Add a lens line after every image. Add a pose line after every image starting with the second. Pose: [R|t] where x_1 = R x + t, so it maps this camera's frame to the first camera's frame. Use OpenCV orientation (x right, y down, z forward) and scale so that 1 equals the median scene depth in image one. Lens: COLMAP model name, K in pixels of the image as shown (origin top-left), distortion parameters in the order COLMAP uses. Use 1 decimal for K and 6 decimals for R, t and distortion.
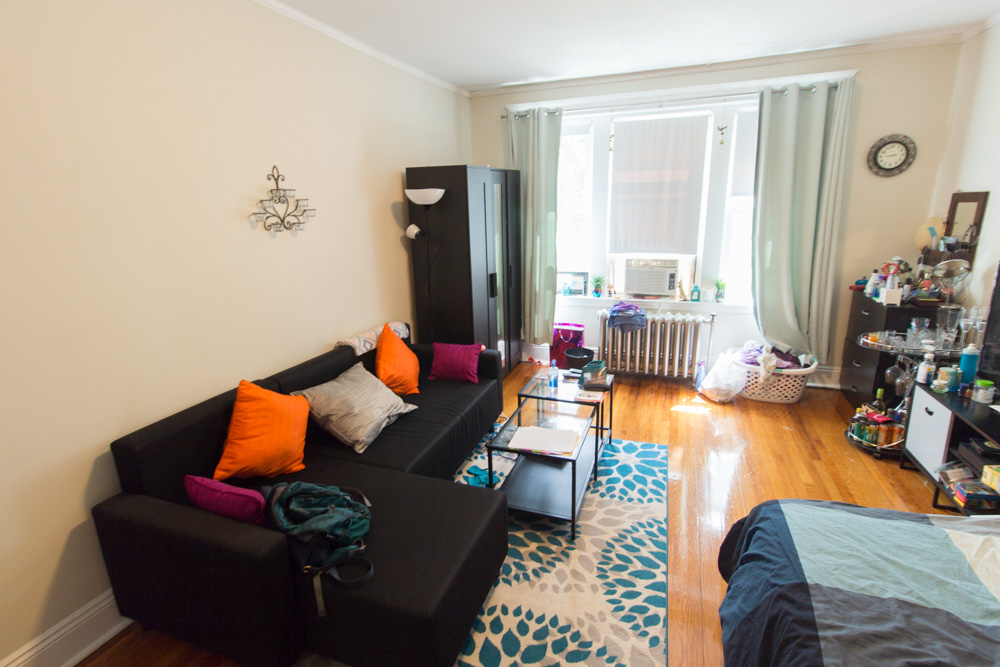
lens RADIAL K [[473.1, 0, 501.5], [0, 473.1, 327.5], [0, 0, 1]] dist [0.000128, 0.000388]
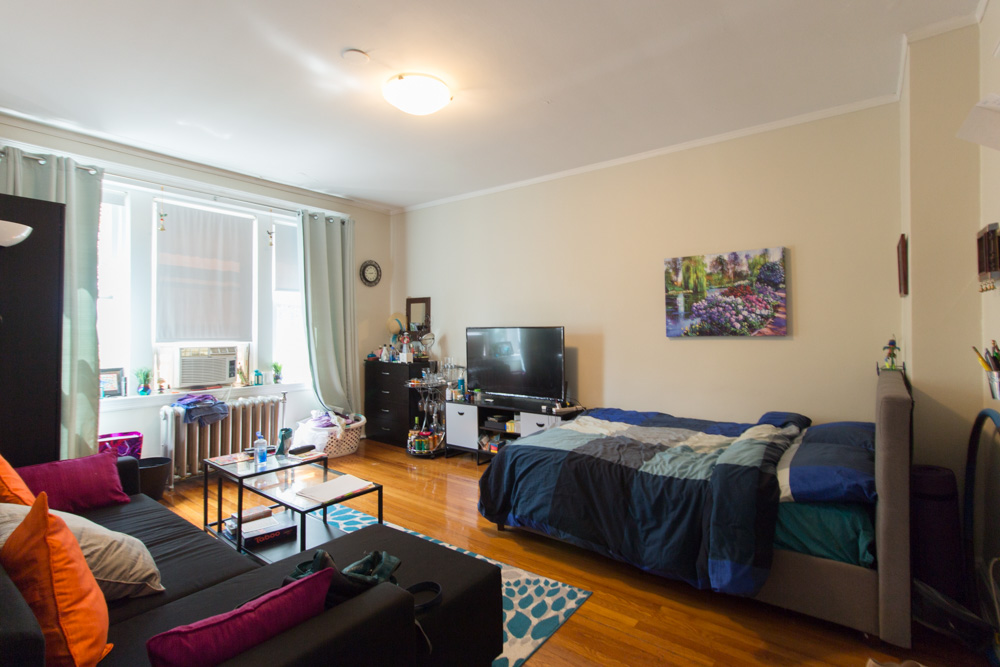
lens RADIAL K [[480.1, 0, 505.3], [0, 480.1, 328.3], [0, 0, 1]] dist [-0.000103, -0.000096]
pose [[0.297720, 0.024961, 0.954327, -0.700791], [0.228701, 0.968684, -0.096685, 0.079622], [-0.926854, 0.247040, 0.282688, 0.267008]]
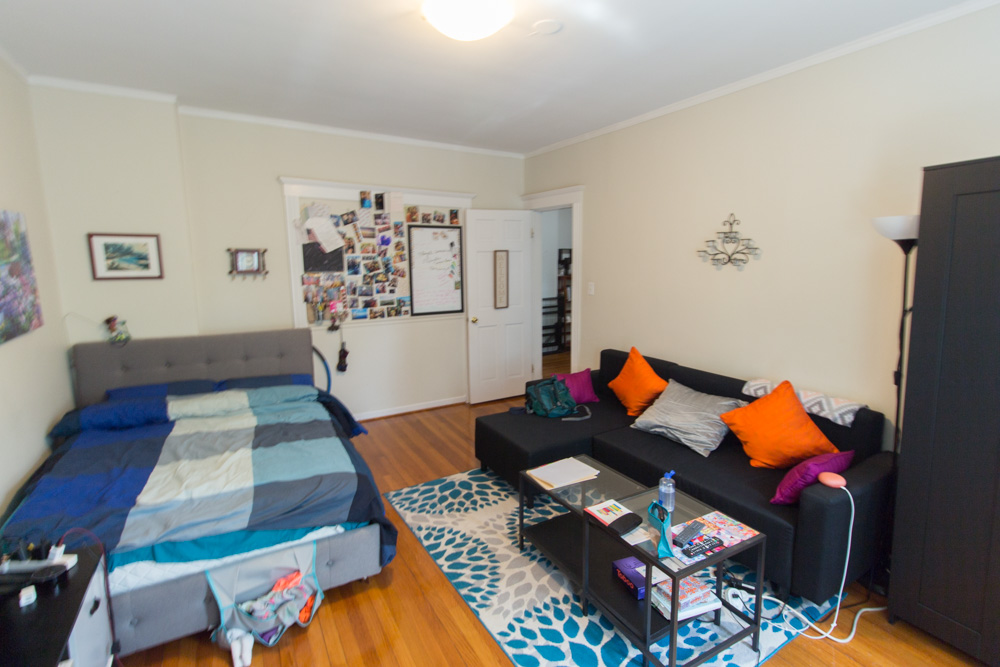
lens RADIAL K [[473.1, 0, 501.5], [0, 473.1, 327.5], [0, 0, 1]] dist [0.000128, 0.000388]
pose [[-0.632243, 0.144051, -0.761261, 0.825270], [-0.167163, 0.934058, 0.315581, -0.325973], [0.756522, 0.326779, -0.566472, 1.240857]]
